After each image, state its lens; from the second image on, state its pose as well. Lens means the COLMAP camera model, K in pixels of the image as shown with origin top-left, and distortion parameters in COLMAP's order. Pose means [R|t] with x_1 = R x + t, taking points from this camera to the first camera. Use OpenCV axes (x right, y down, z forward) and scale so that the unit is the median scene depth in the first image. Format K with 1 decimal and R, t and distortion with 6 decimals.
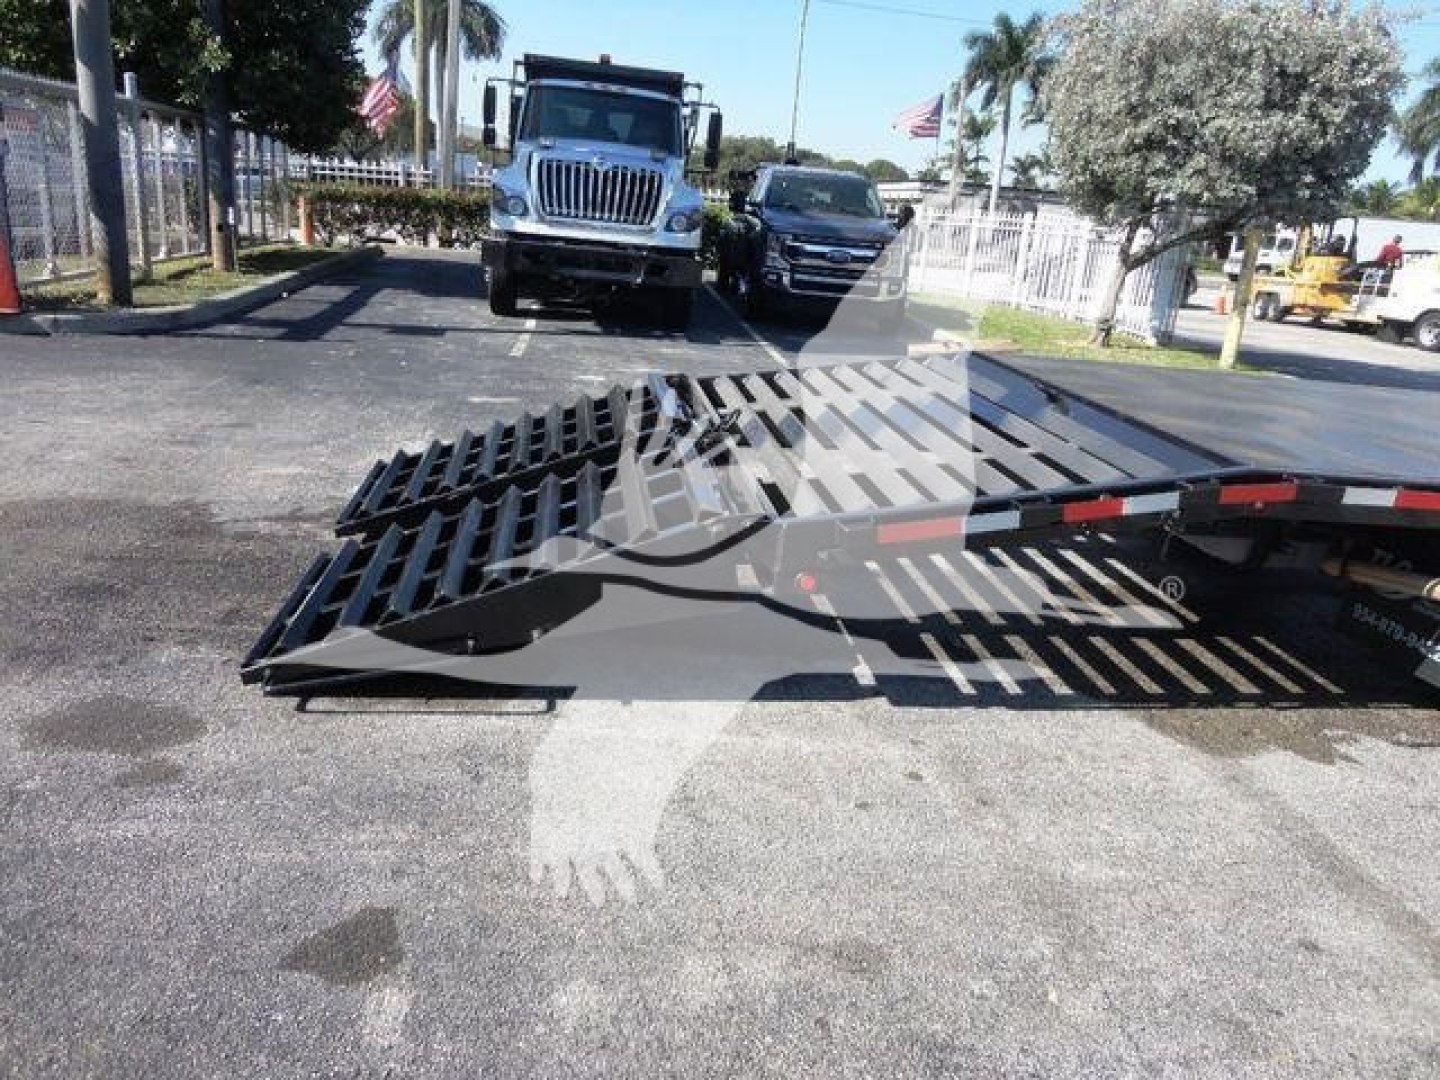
lens RADIAL K [[1038.1, 0, 724.7], [0, 1038.1, 525.3], [0, 0, 1]] dist [-0.004198, 0.001371]
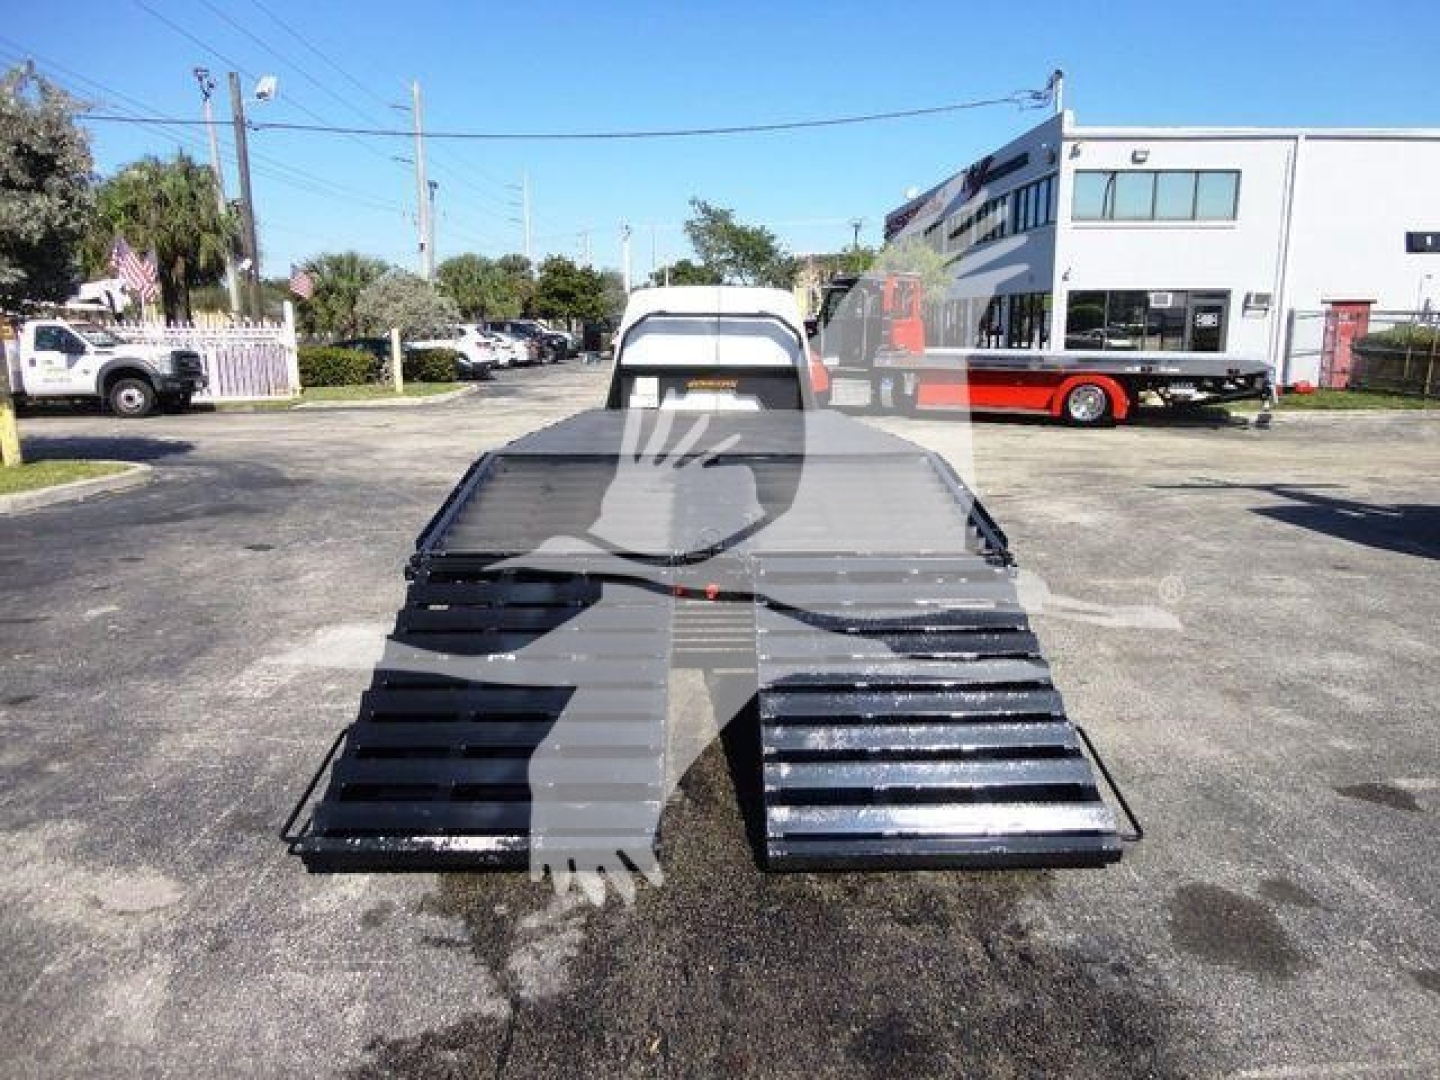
lens RADIAL K [[1034.2, 0, 731.4], [0, 1034.2, 547.0], [0, 0, 1]] dist [-0.016508, 0.002330]
pose [[0.104556, -0.282348, 0.953597, -0.368757], [0.304012, 0.922028, 0.239668, -0.127215], [-0.946913, 0.264846, 0.182241, 0.301341]]
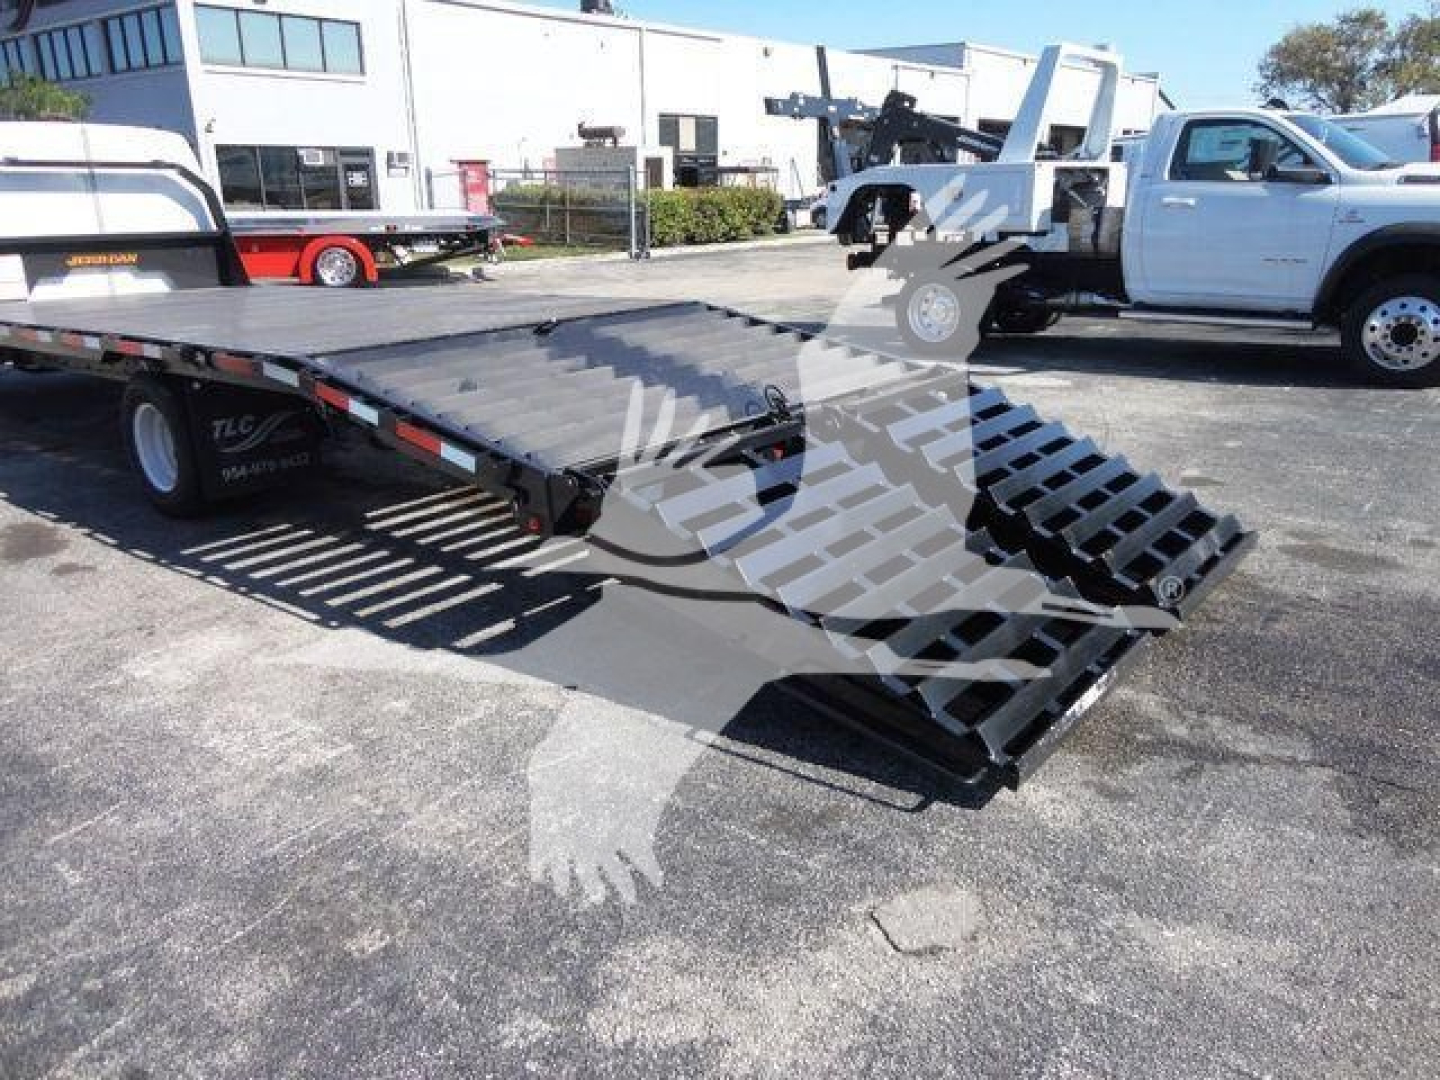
lens RADIAL K [[1039.4, 0, 724.0], [0, 1039.4, 537.8], [0, 0, 1]] dist [-0.010008, 0.005558]
pose [[-0.696901, -0.299468, 0.651650, -0.242144], [0.164689, 0.817536, 0.551827, -0.208393], [-0.698001, 0.491888, -0.520423, 0.612037]]
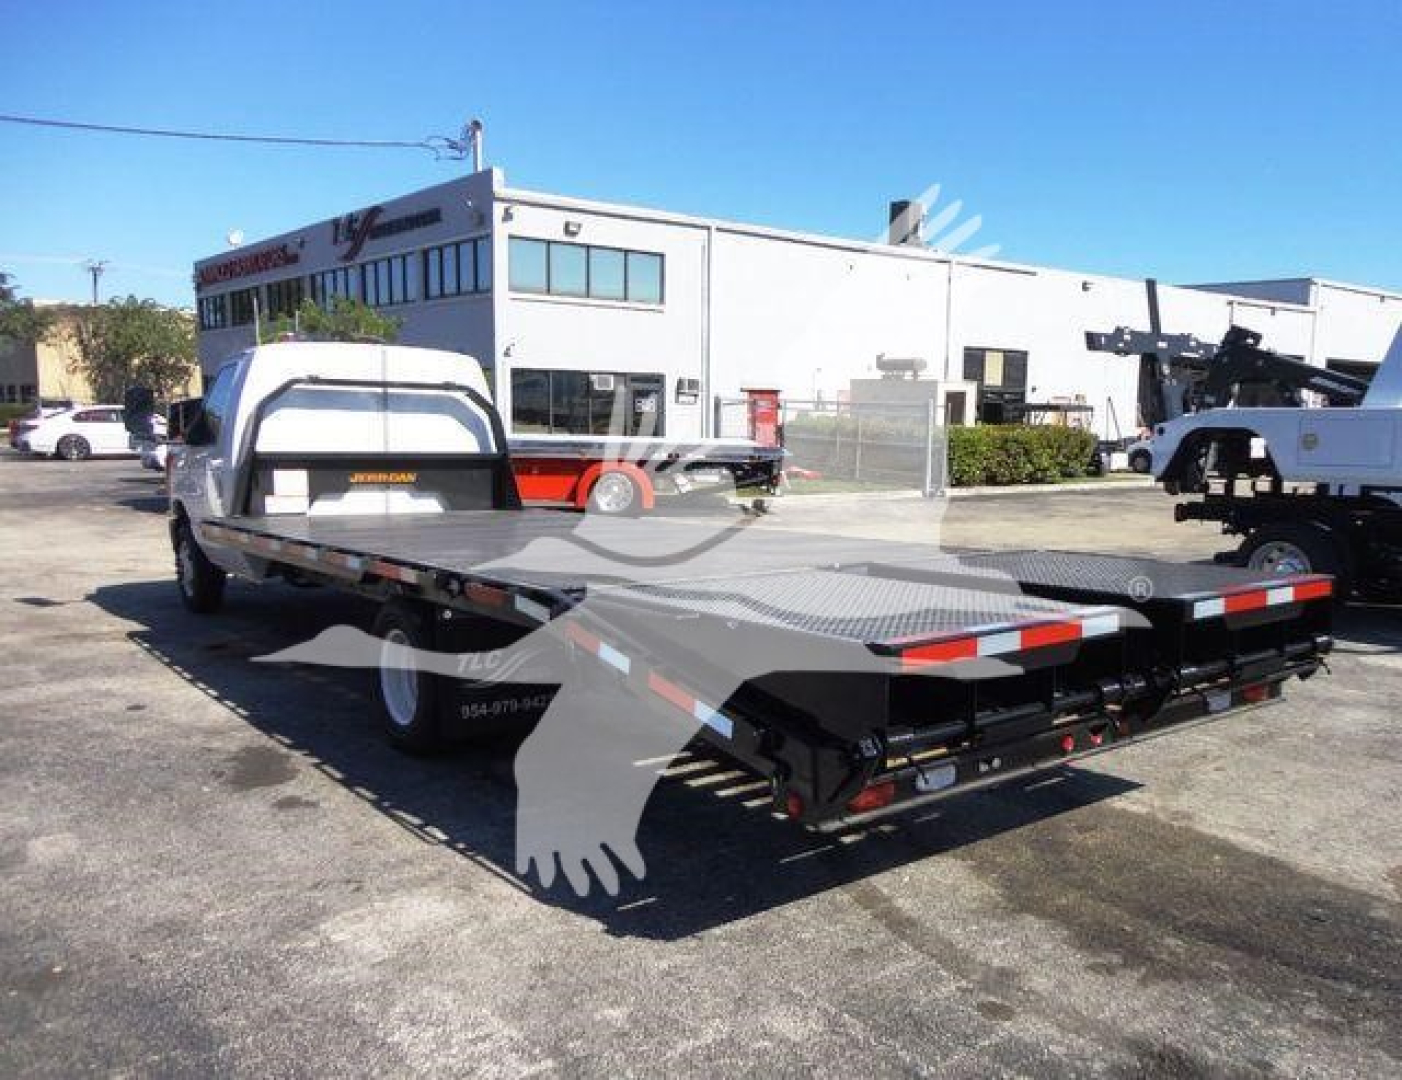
lens RADIAL K [[1166.5, 0, 808.0], [0, 1166.5, 591.9], [0, 0, 1]] dist [-0.013926, 0.001530]
pose [[-0.550380, -0.212370, 0.807453, -0.224850], [0.182717, 0.913029, 0.364682, -0.203966], [-0.814676, 0.348249, -0.463709, 0.601626]]
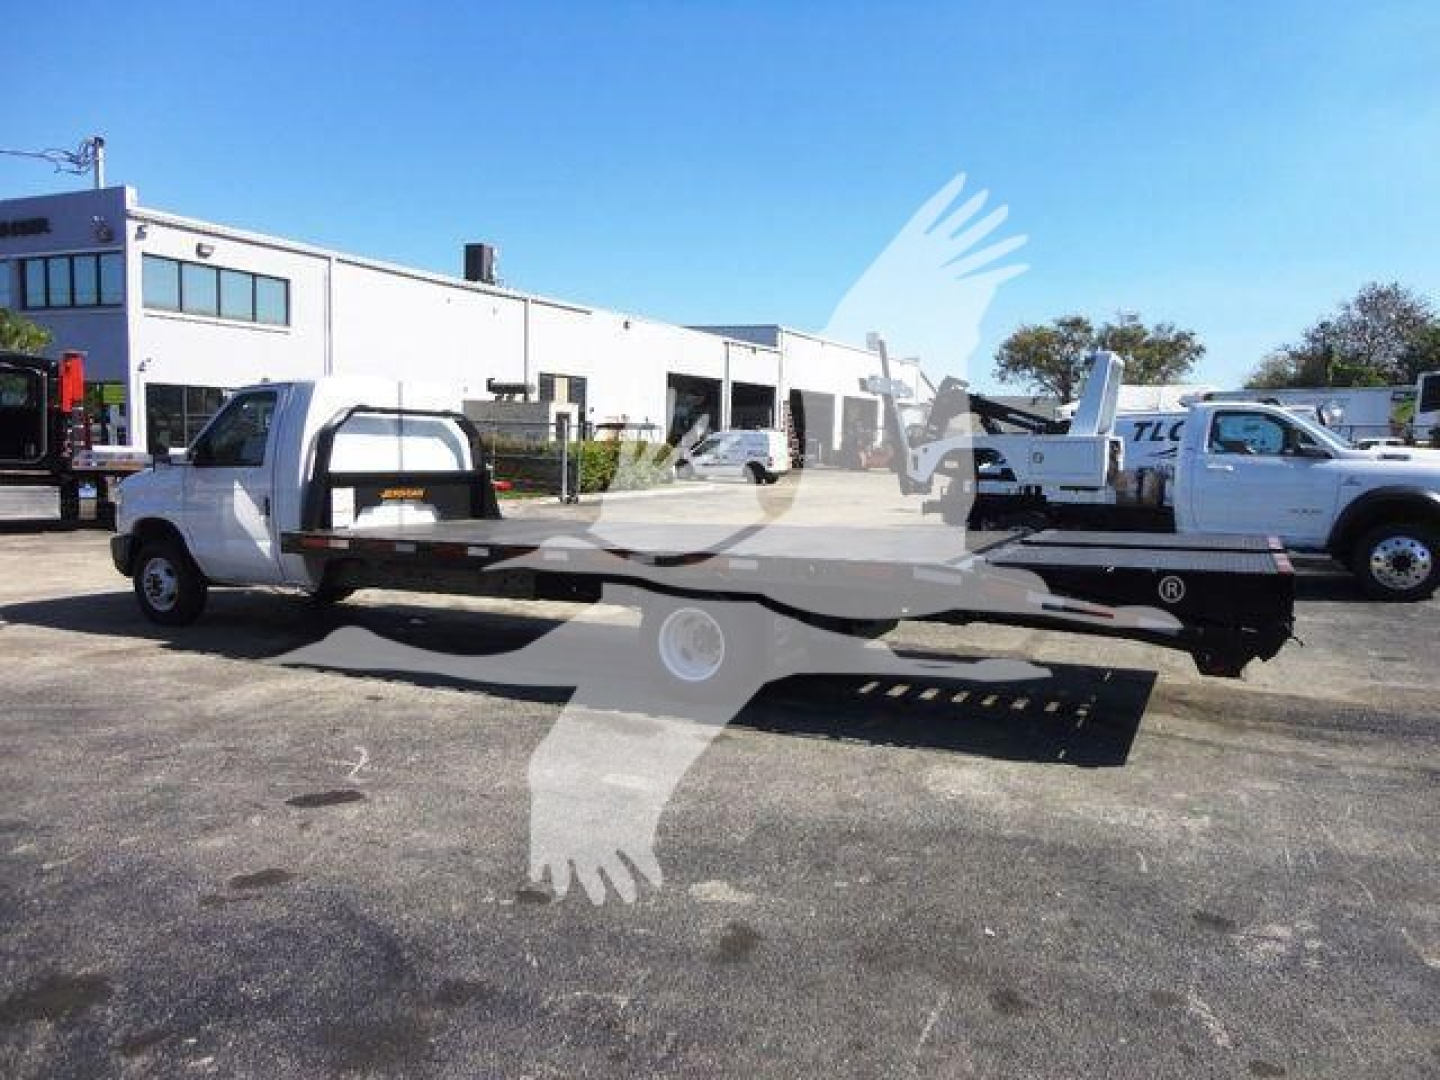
lens RADIAL K [[1044.4, 0, 739.3], [0, 1044.4, 521.3], [0, 0, 1]] dist [0.002682, -0.000612]
pose [[-0.843004, -0.140376, 0.519268, -0.058068], [0.067605, 0.930044, 0.361175, -0.289670], [-0.533642, 0.339577, -0.774541, 0.925200]]
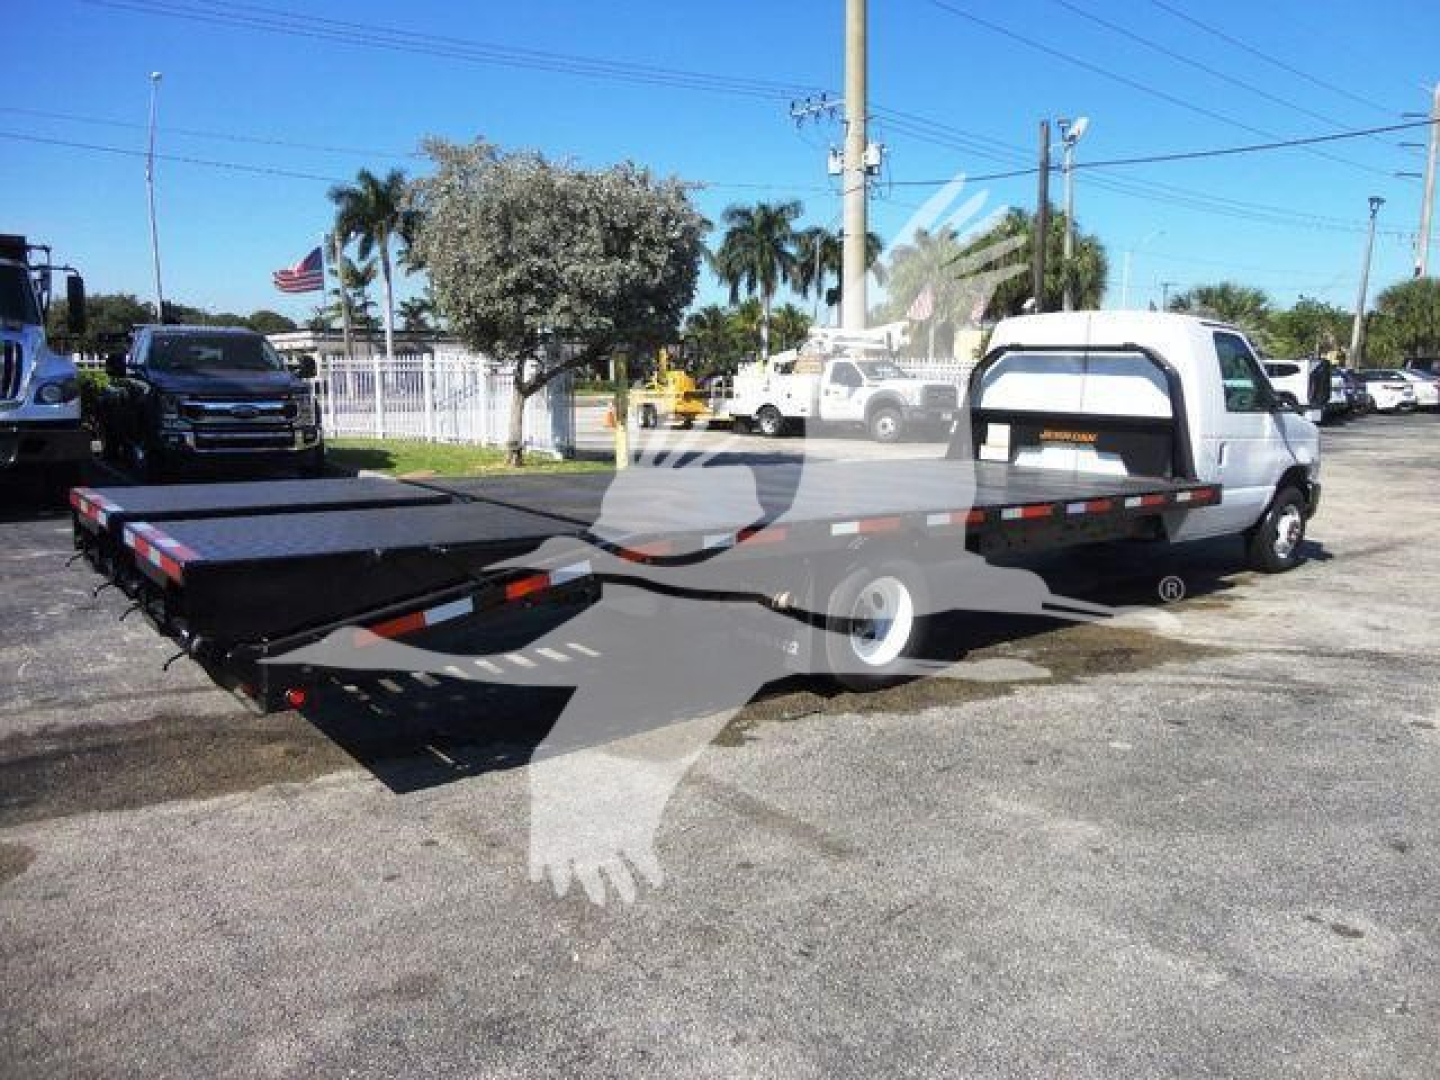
lens RADIAL K [[1047.9, 0, 724.5], [0, 1047.9, 522.3], [0, 0, 1]] dist [-0.004463, -0.000791]
pose [[0.850484, -0.153541, 0.503093, -0.017480], [0.218042, 0.973313, -0.071551, 0.013534], [-0.478681, 0.170549, 0.861265, -0.053955]]
